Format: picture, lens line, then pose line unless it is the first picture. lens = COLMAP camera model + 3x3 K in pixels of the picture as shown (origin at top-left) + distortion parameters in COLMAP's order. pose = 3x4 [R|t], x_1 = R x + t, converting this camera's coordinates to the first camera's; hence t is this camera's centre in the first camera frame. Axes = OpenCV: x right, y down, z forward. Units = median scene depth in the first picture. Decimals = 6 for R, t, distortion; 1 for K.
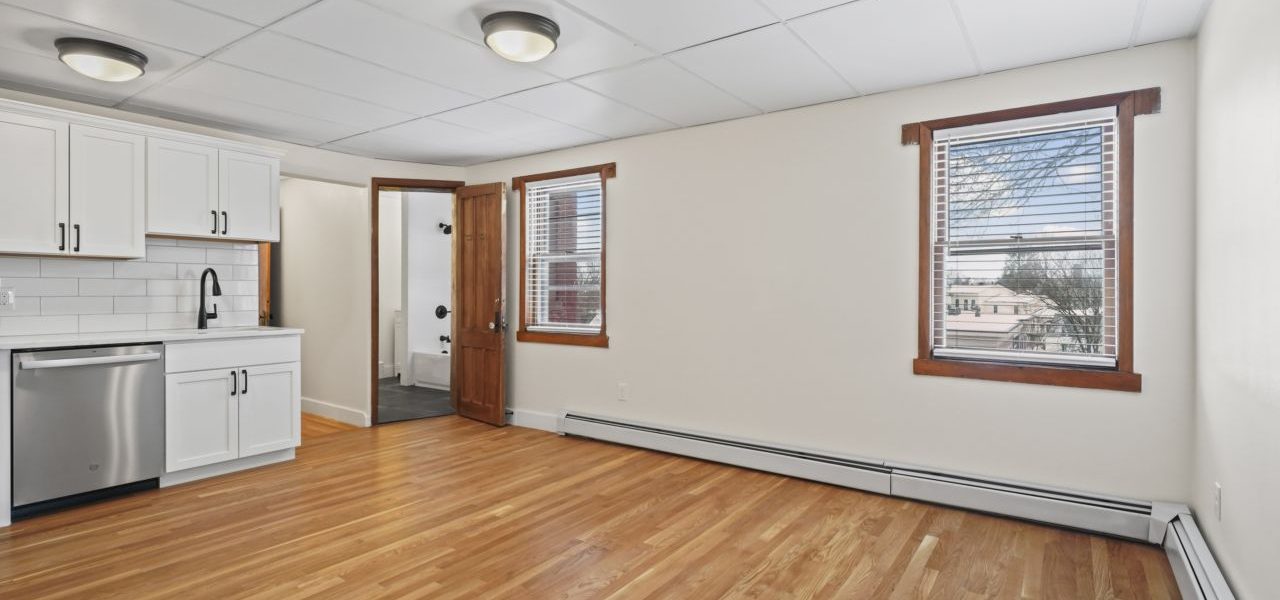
lens RADIAL K [[609.2, 0, 638.3], [0, 609.2, 290.1], [0, 0, 1]] dist [0.002421, 0.000694]
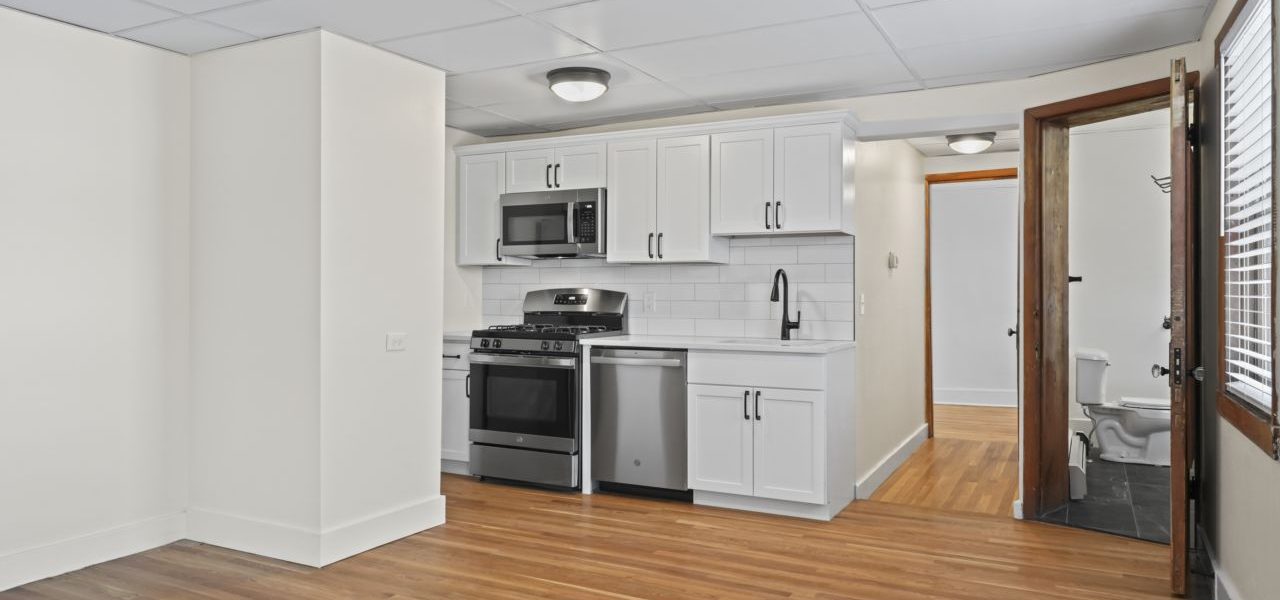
lens RADIAL K [[838.1, 0, 639.6], [0, 838.1, 283.8], [0, 0, 1]] dist [0.003411, 0.000212]
pose [[0.130714, -0.010979, -0.991359, 0.523365], [-0.000194, 0.999938, -0.011100, -0.002936], [0.991420, 0.001643, 0.130704, 0.779280]]
